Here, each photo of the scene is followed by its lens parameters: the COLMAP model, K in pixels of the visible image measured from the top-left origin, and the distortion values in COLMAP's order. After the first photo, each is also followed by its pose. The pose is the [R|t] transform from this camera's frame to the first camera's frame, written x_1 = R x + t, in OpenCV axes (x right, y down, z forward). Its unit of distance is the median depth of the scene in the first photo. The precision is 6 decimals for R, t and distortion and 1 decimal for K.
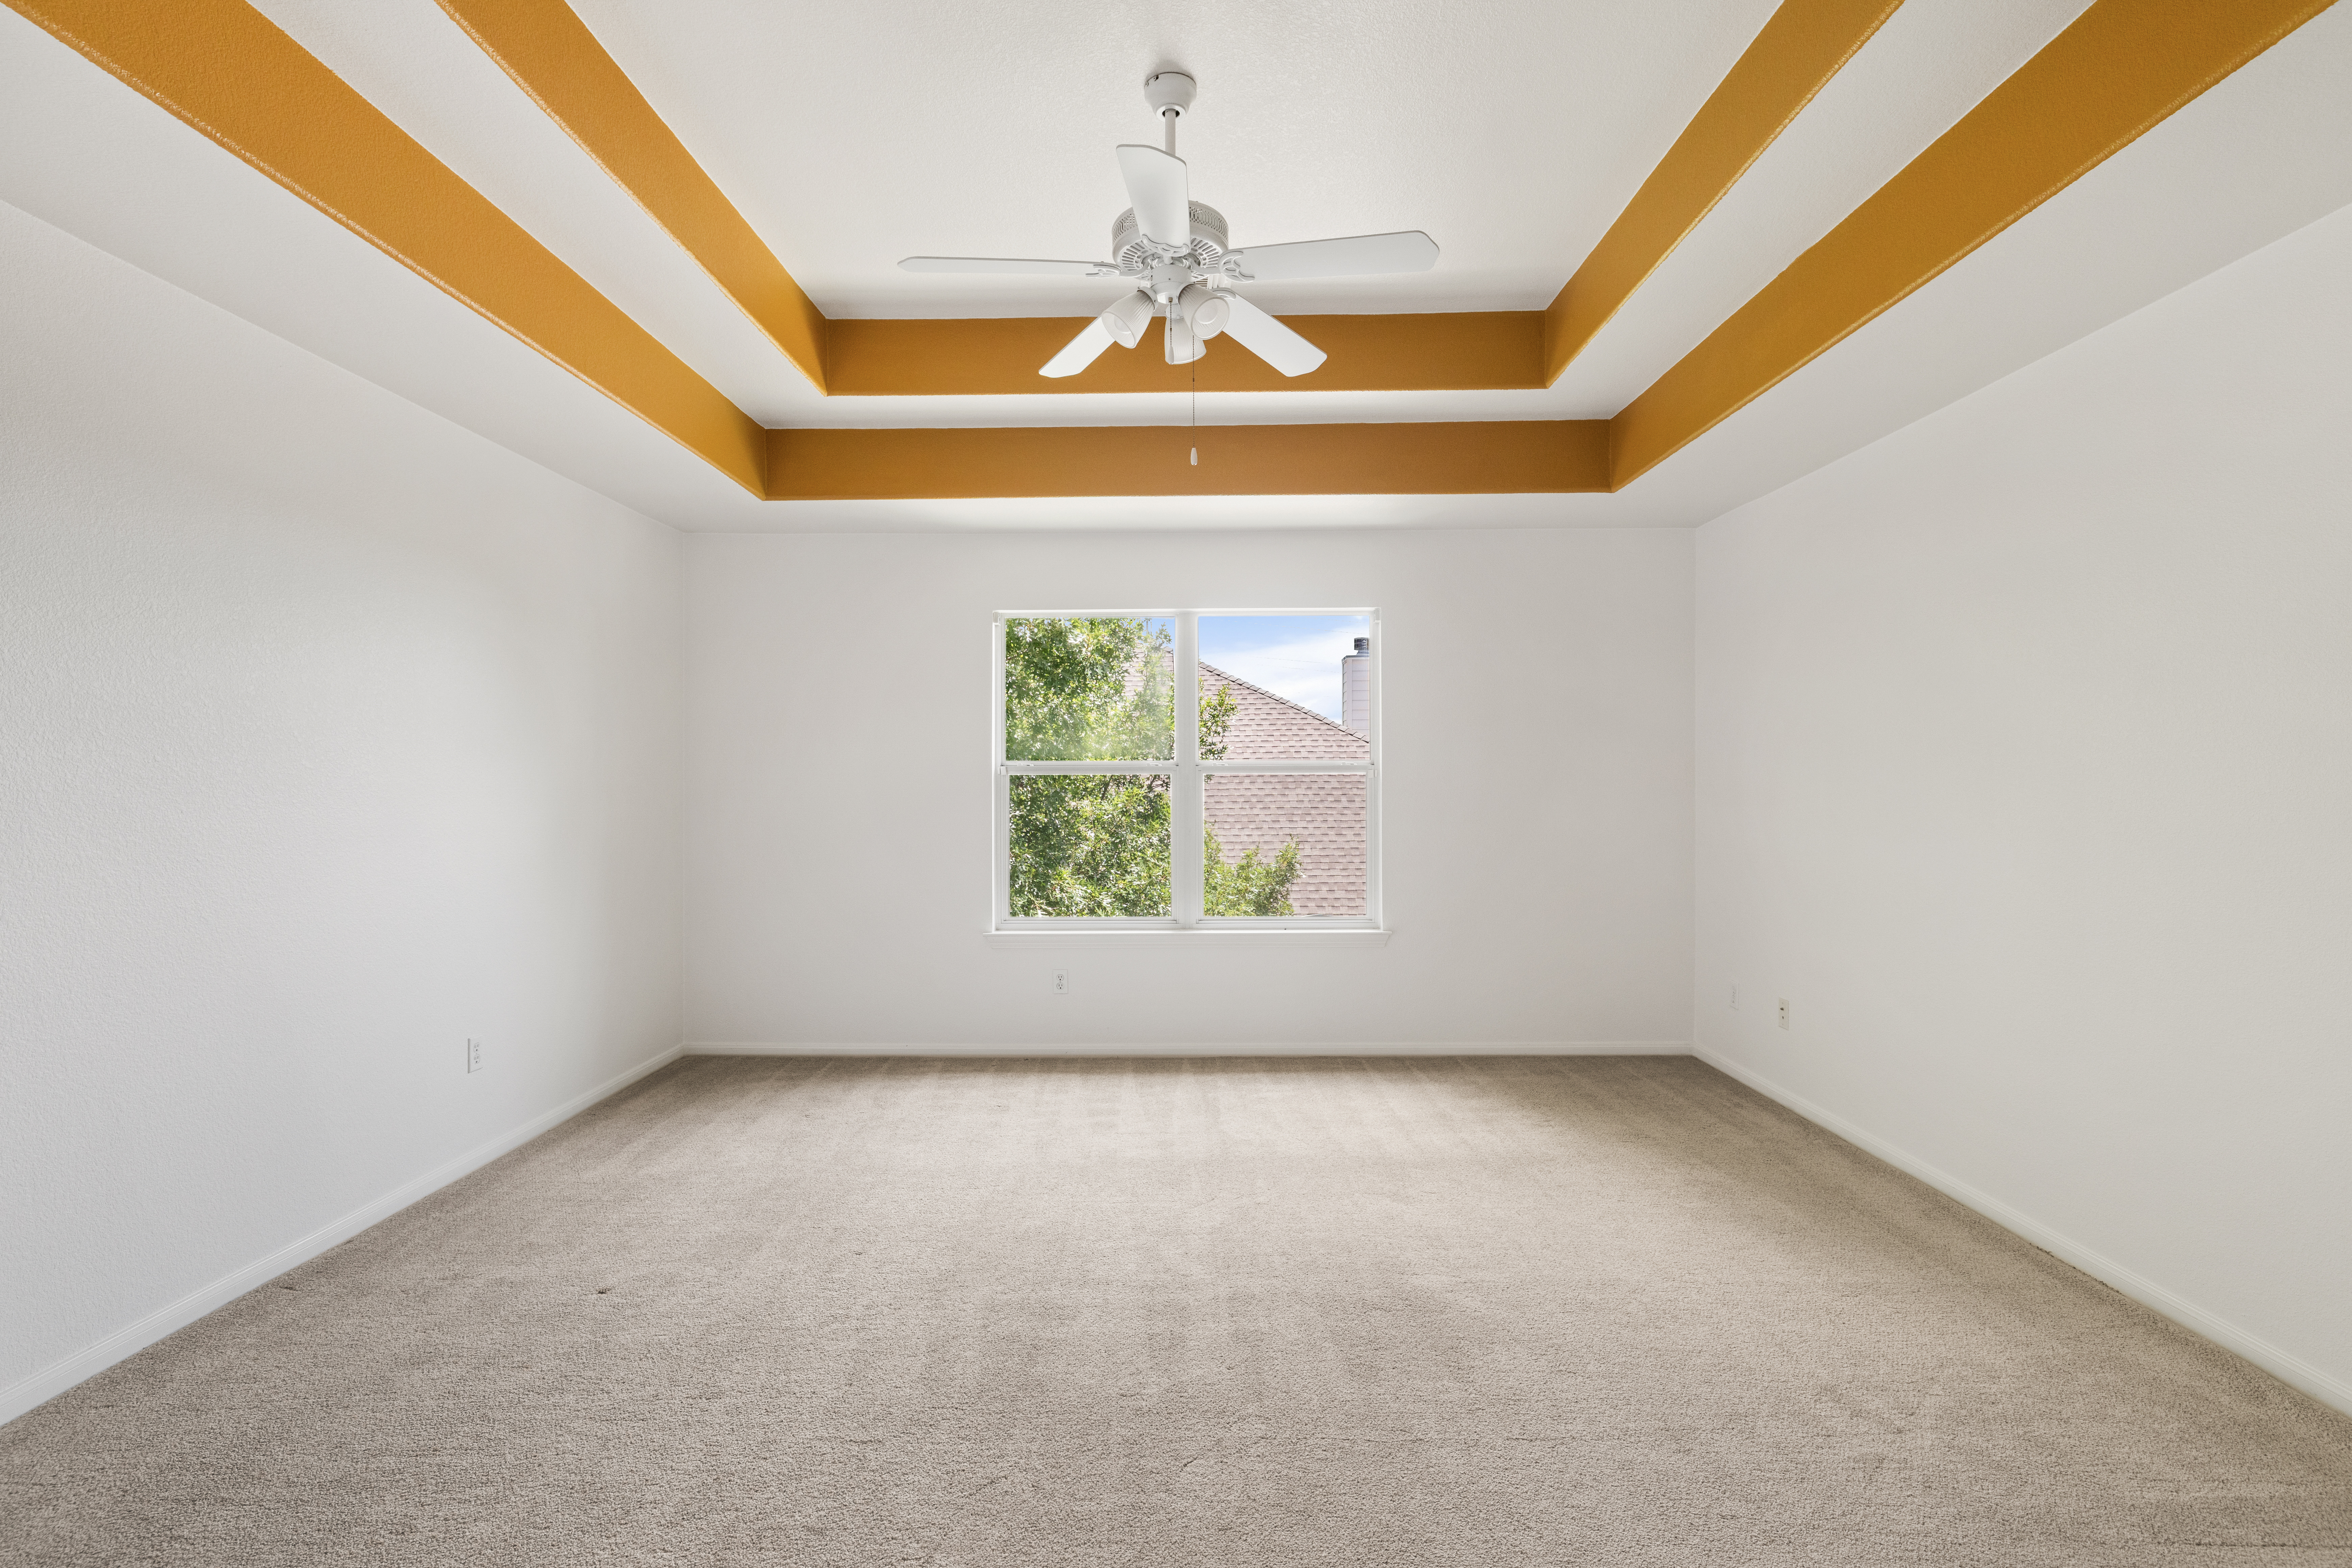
lens RADIAL K [[1103.7, 0, 1175.0], [0, 1103.7, 780.3], [0, 0, 1]] dist [0.000530, 0.000325]
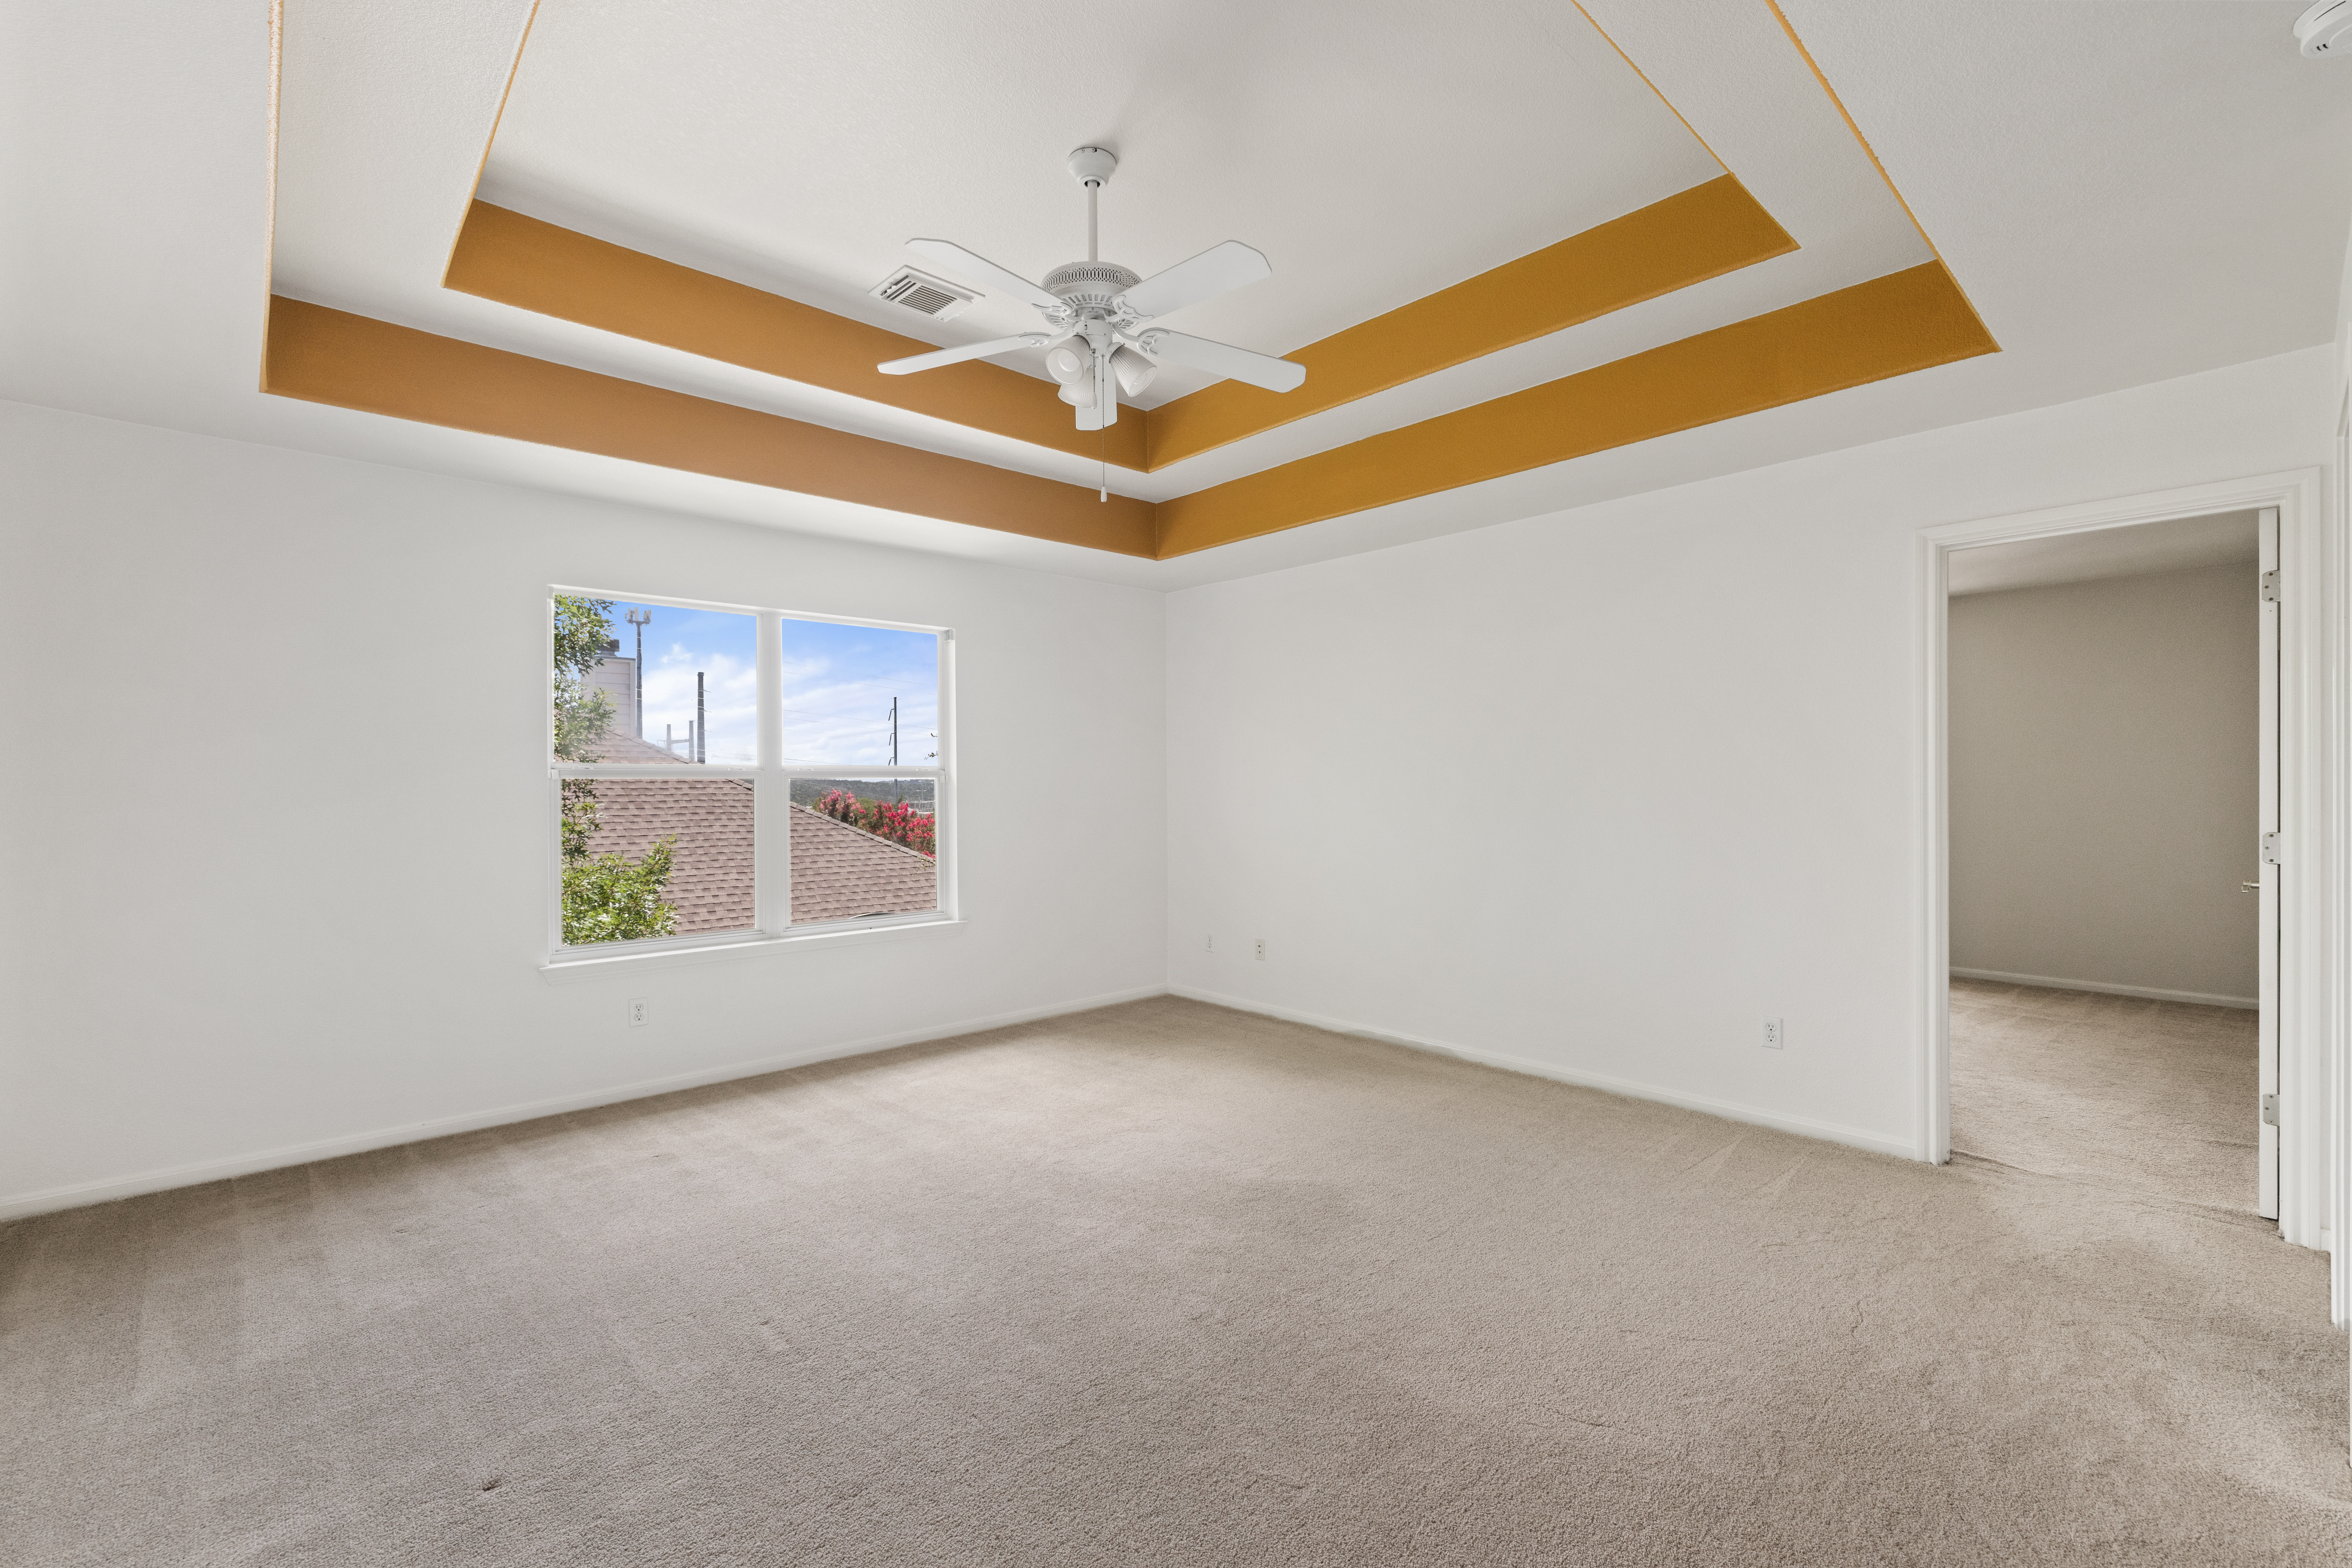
lens RADIAL K [[1012.4, 0, 1180.1], [0, 1012.4, 784.7], [0, 0, 1]] dist [-0.001023, -0.000182]
pose [[0.728848, -0.002042, 0.684673, -0.408108], [0.003380, 0.999994, -0.000616, 0.001153], [-0.684668, 0.002763, 0.728850, 0.127094]]
